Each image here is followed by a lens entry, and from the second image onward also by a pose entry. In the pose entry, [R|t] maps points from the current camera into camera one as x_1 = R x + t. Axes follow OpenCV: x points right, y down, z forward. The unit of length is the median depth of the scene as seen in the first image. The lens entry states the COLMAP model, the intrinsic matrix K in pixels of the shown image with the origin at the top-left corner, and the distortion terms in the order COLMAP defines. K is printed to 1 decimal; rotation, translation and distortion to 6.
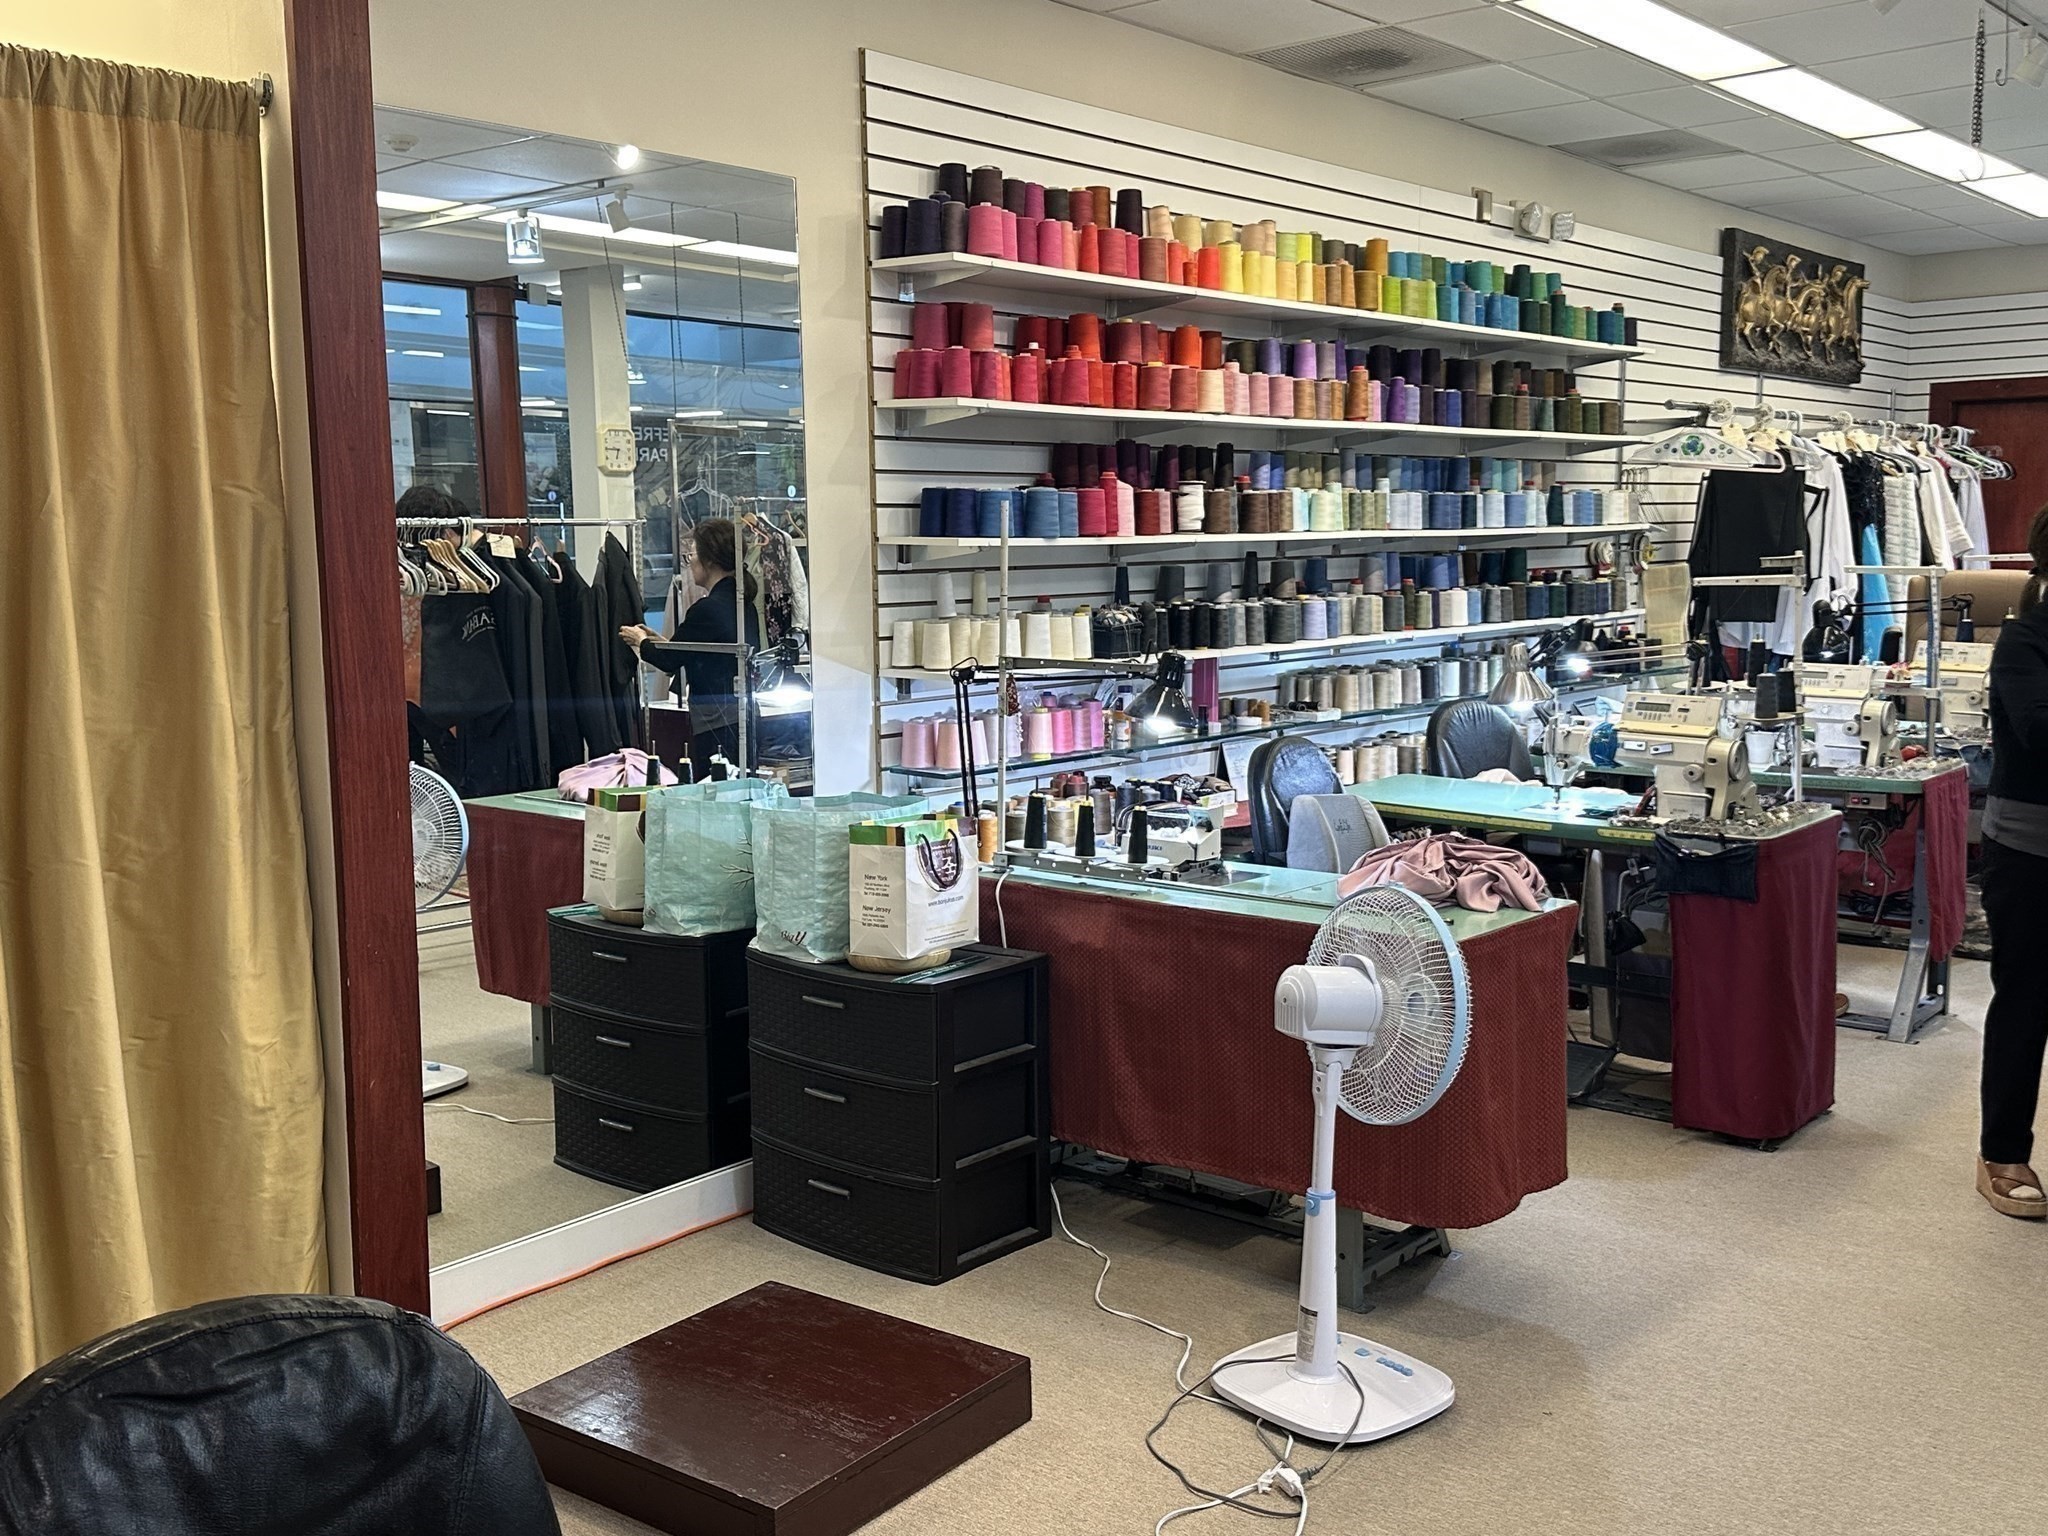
lens RADIAL K [[1957.3, 0, 1026.0], [0, 1957.3, 760.5], [0, 0, 1]] dist [0.163865, -0.370422]
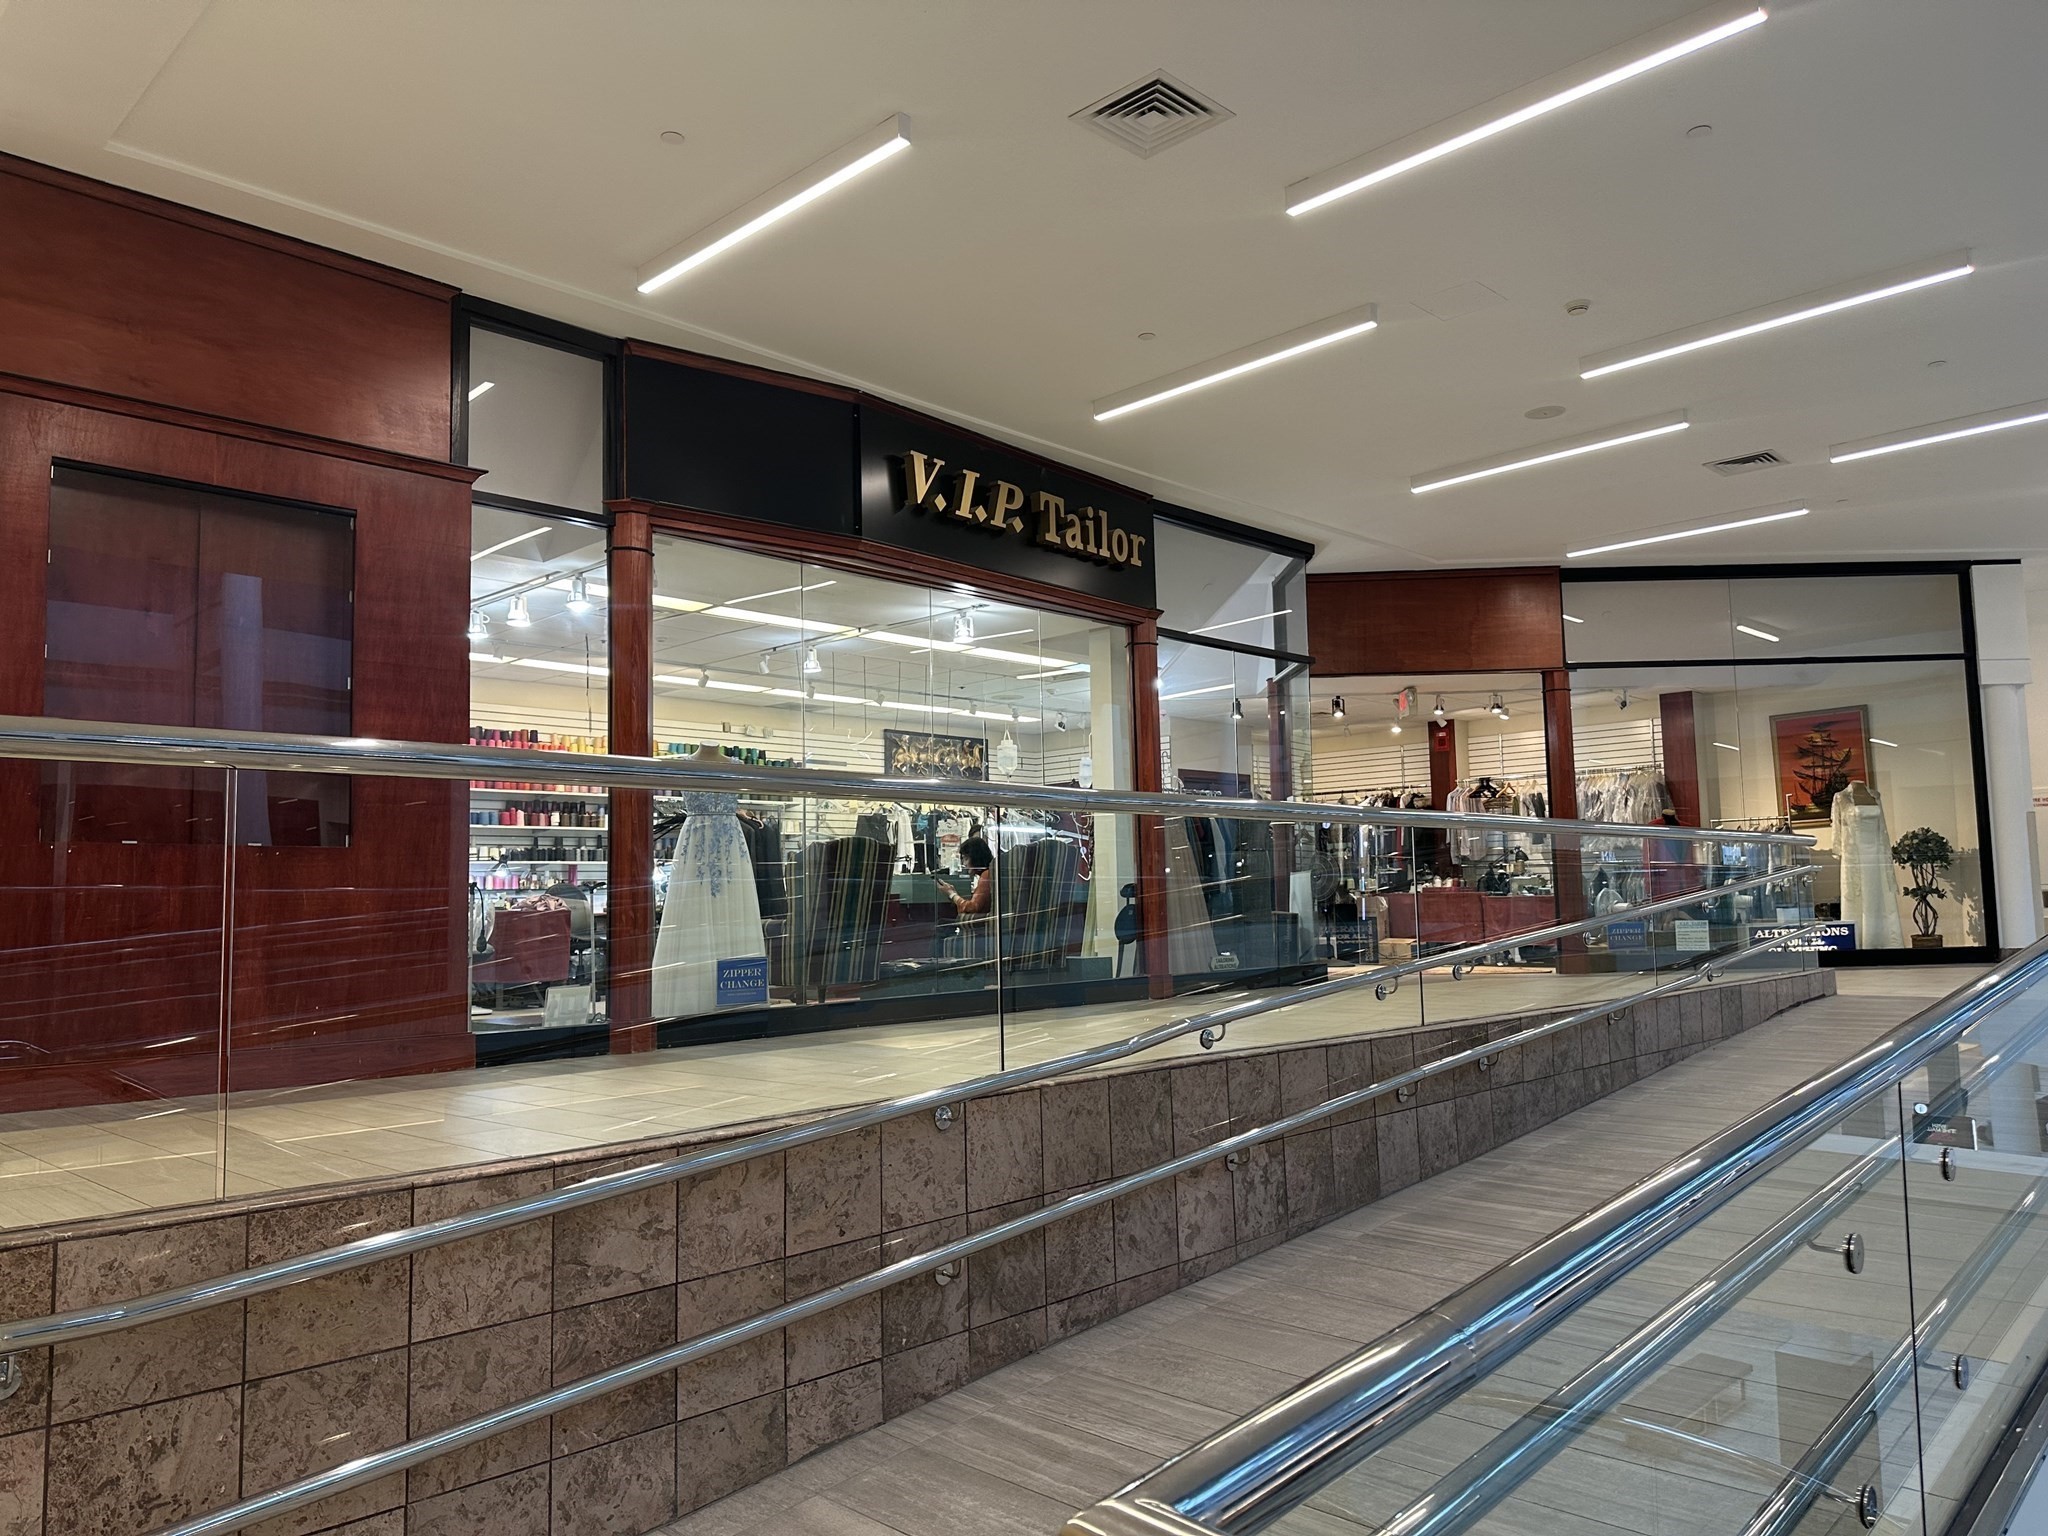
lens RADIAL K [[1429.9, 0, 1028.1], [0, 1429.9, 799.2], [0, 0, 1]] dist [0.035788, -0.001809]
pose [[0.997326, -0.010433, -0.072329, 1.088067], [-0.003176, 0.982633, -0.185532, 0.297452], [0.073008, 0.185266, 0.979973, -1.390435]]
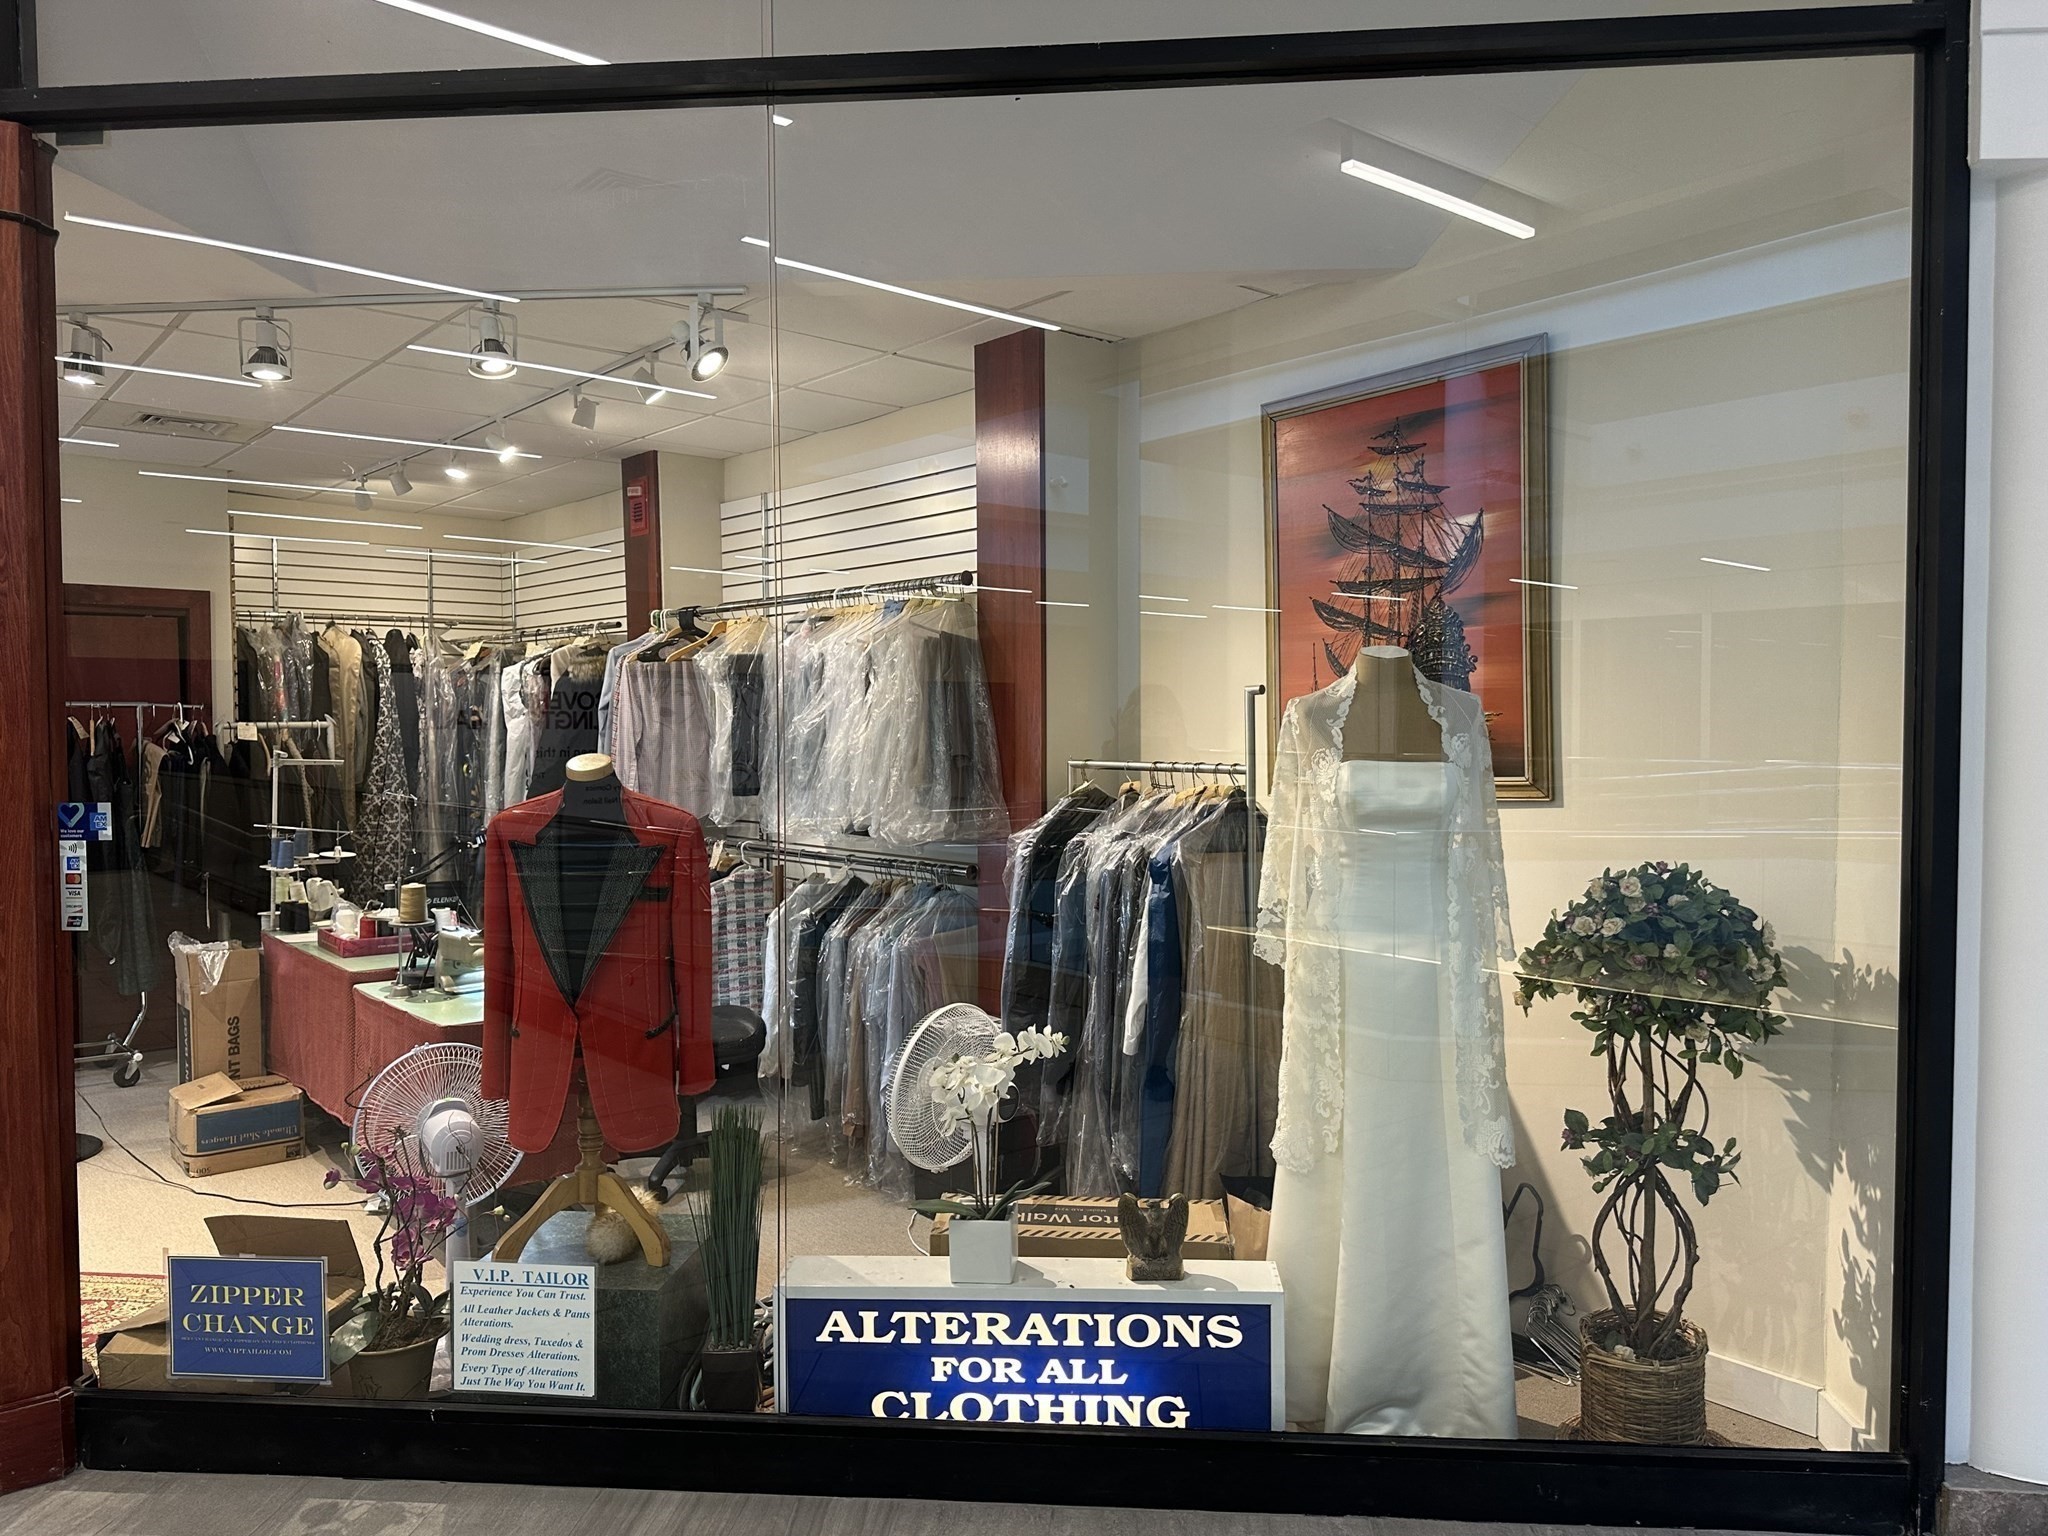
lens RADIAL K [[1434.1, 0, 1024.0], [0, 1434.1, 768.0], [0, 0, 1]] dist [0.036069, -0.000368]
pose [[0.985368, 0.021421, -0.169087, 2.372814], [-0.035604, 0.996054, -0.081300, -0.129024], [0.166678, 0.086130, 0.982242, 0.711720]]
